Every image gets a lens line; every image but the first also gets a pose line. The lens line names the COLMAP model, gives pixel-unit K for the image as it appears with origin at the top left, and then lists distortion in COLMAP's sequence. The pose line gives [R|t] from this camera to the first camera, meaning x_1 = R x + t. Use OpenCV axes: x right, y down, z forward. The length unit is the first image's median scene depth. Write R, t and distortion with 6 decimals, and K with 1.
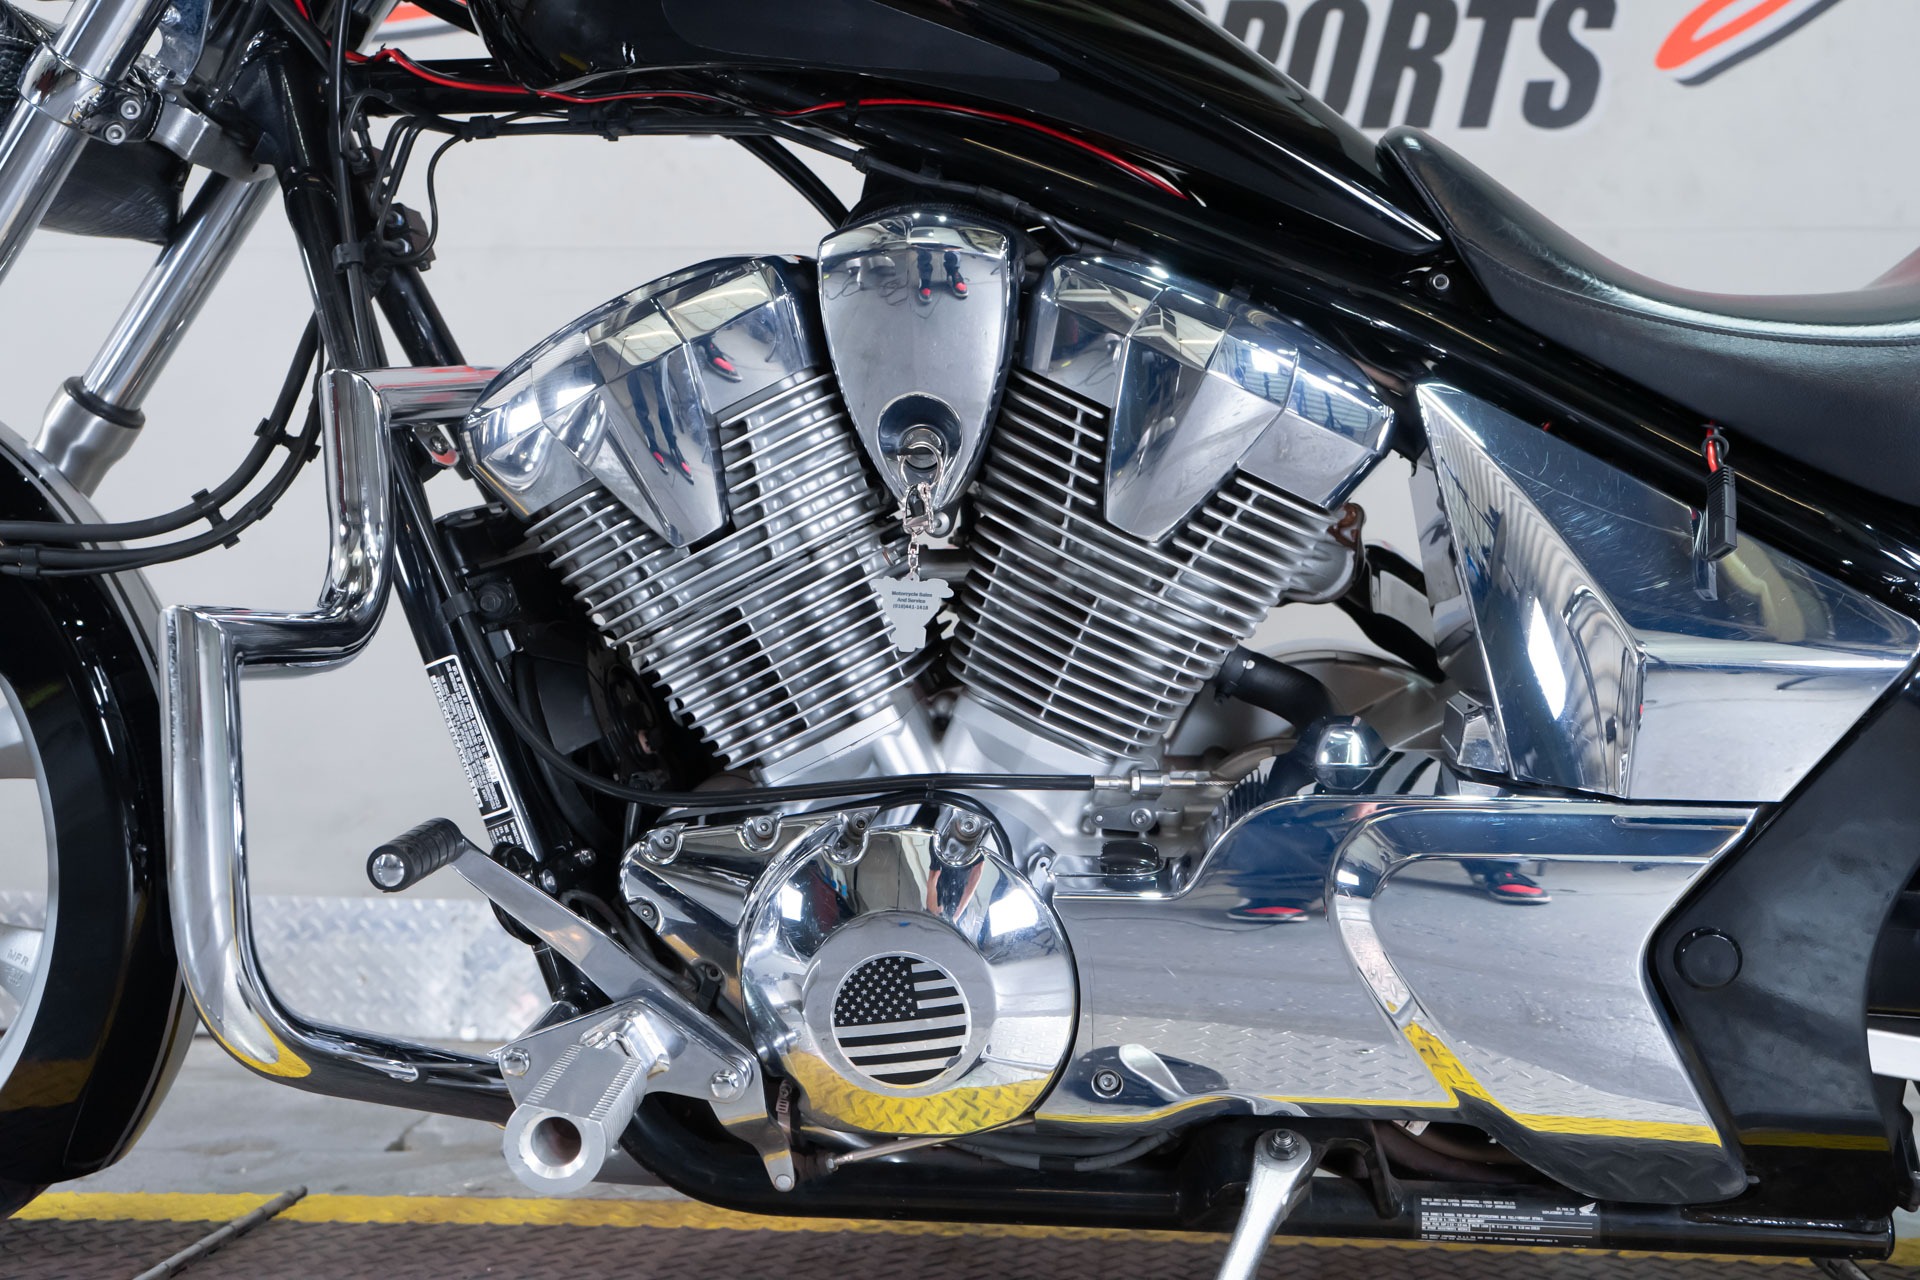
lens RADIAL K [[2037.9, 0, 960.0], [0, 2037.9, 640.0], [0, 0, 1]] dist [0.002289, 0.026887]
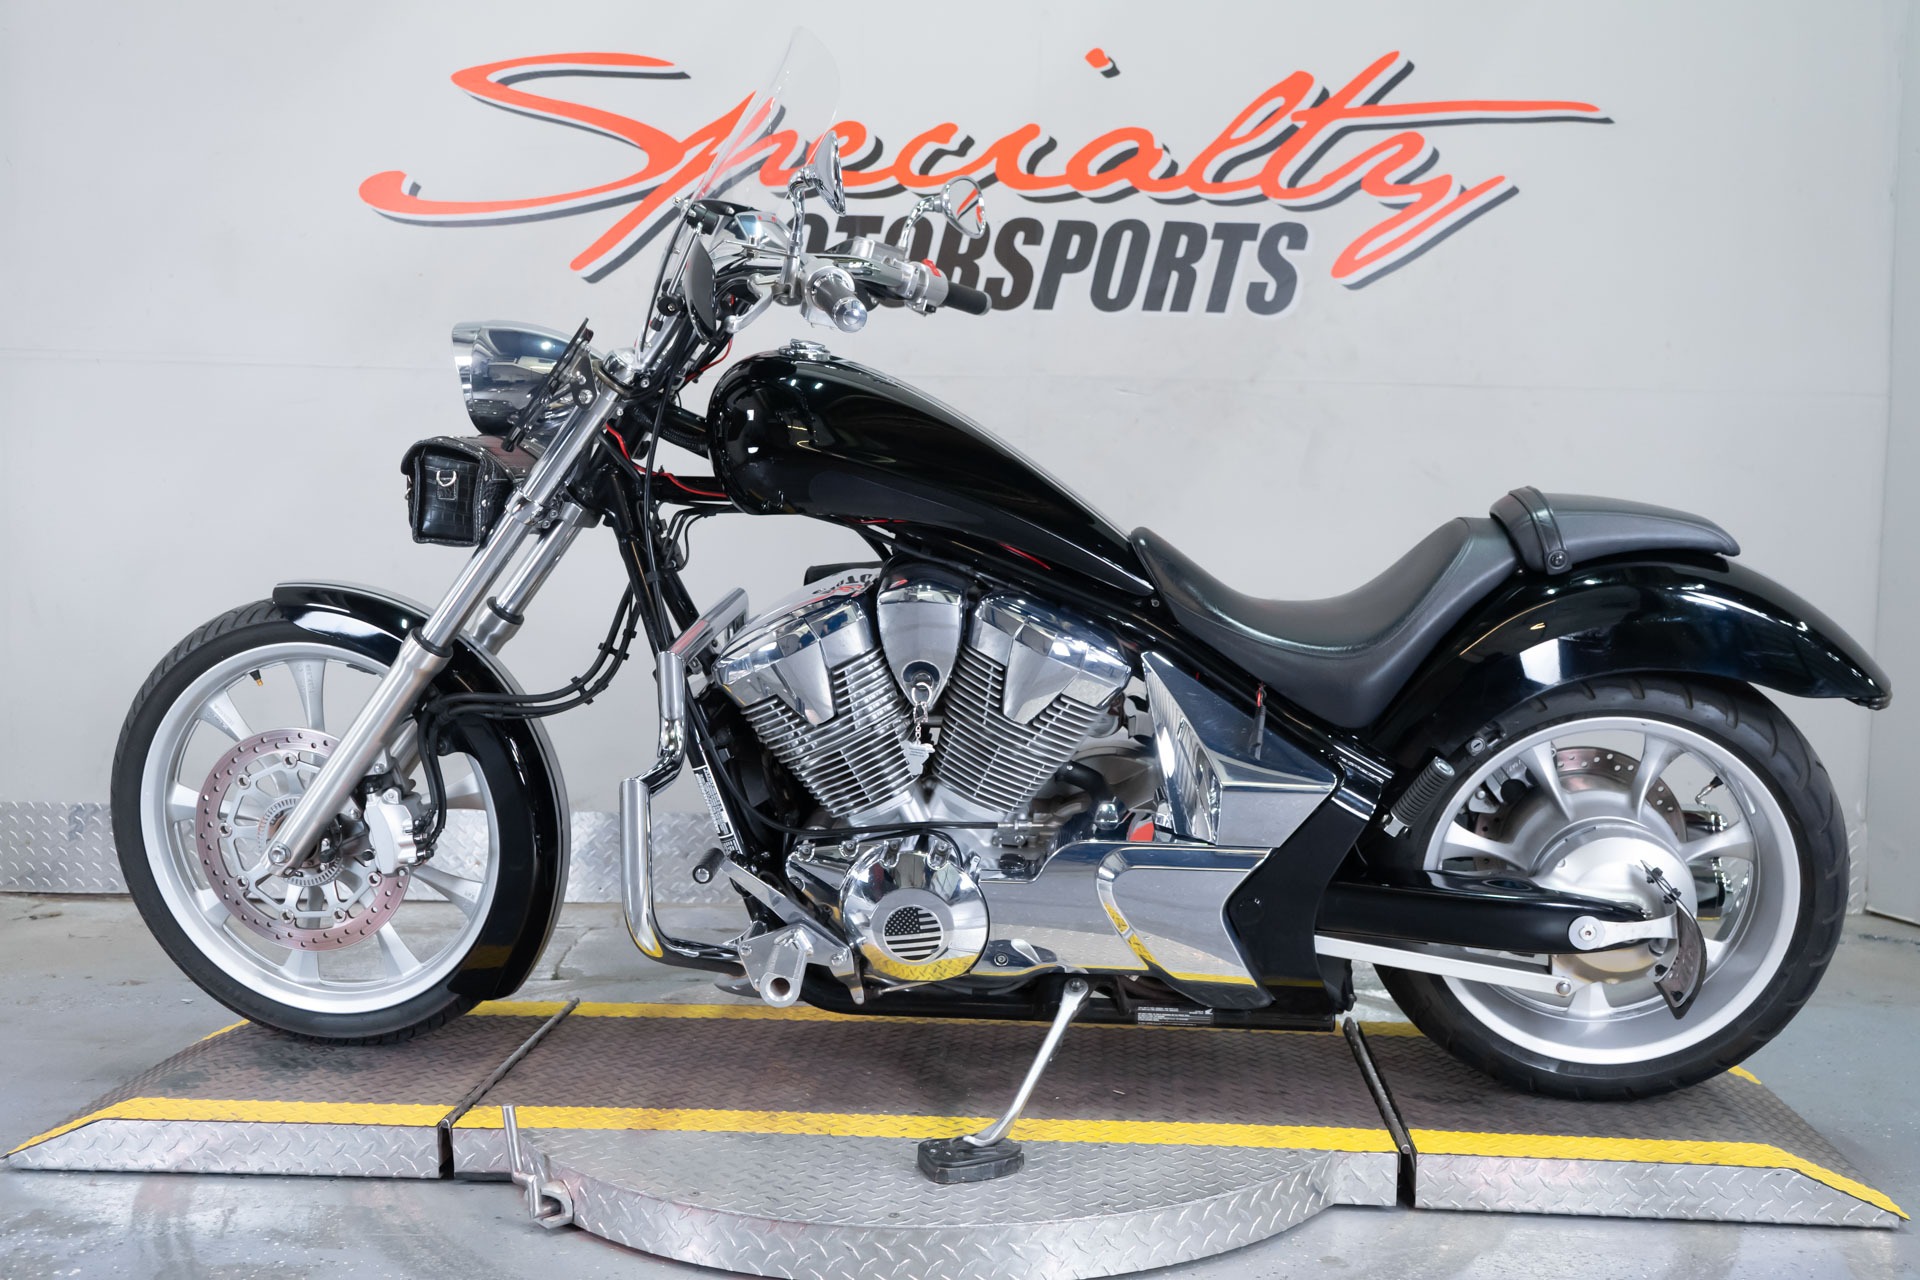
lens RADIAL K [[1916.8, 0, 960.0], [0, 1916.8, 640.0], [0, 0, 1]] dist [0.005982, 0.011416]
pose [[0.999518, 0.002895, 0.030913, -0.041948], [-0.005616, 0.996079, 0.088291, -0.324175], [-0.030536, -0.088422, 0.995615, -1.096881]]
